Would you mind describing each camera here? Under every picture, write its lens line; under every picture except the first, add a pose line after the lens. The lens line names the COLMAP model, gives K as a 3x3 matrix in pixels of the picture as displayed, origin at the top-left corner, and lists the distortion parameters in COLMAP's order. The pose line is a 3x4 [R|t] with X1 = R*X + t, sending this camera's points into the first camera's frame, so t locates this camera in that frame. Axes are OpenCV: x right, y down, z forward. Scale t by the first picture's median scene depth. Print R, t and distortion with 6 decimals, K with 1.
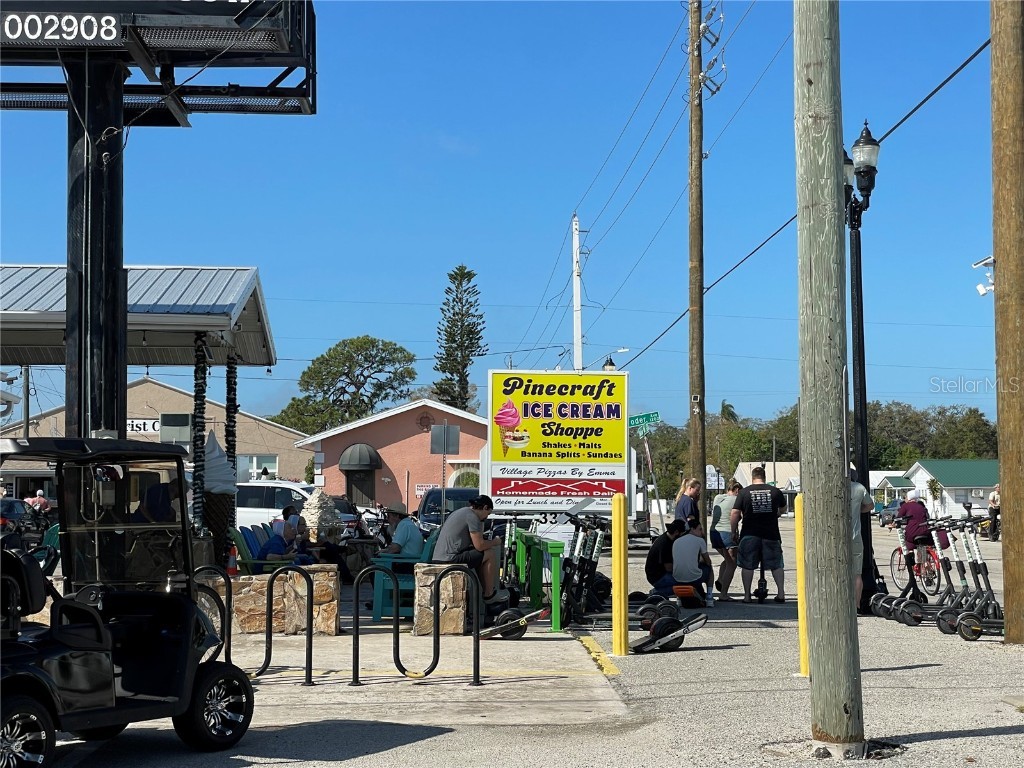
lens RADIAL K [[1696.9, 0, 512.2], [0, 1696.9, 383.5], [0, 0, 1]] dist [-0.020240, 0.000000]
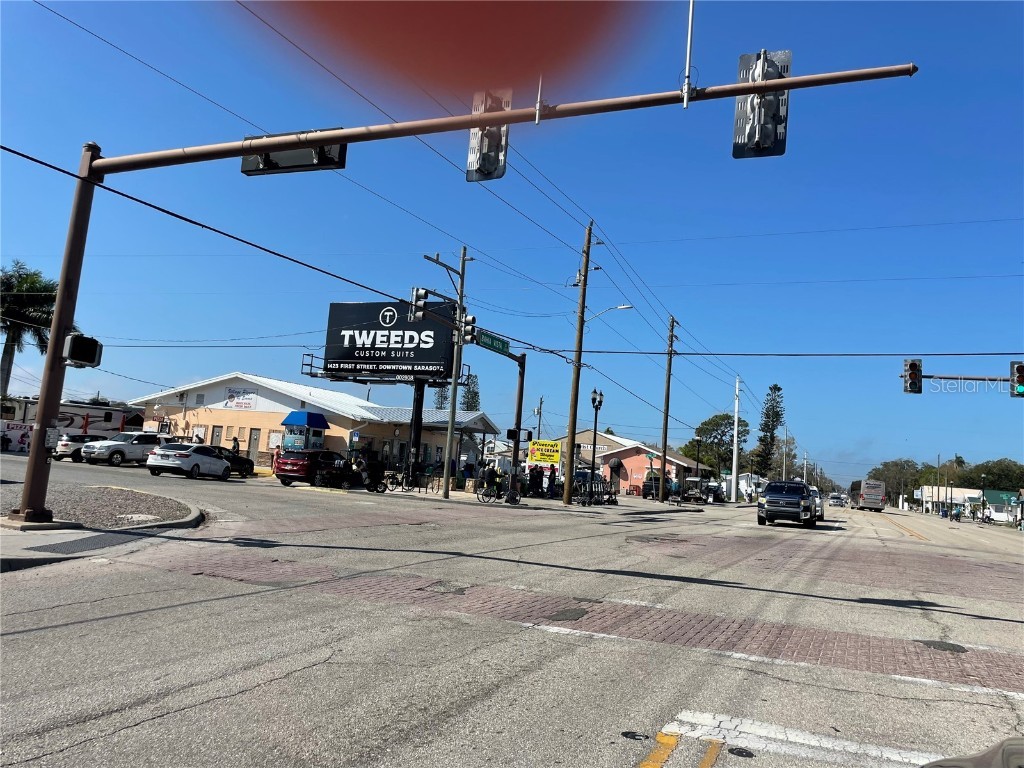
lens RADIAL K [[775.7, 0, 515.5], [0, 775.7, 366.8], [0, 0, 1]] dist [0.026216, -0.040619]
pose [[0.918631, 0.029047, -0.394047, 0.273078], [-0.059772, 0.996033, -0.065922, -0.022293], [0.390569, 0.084111, 0.916723, -0.303786]]
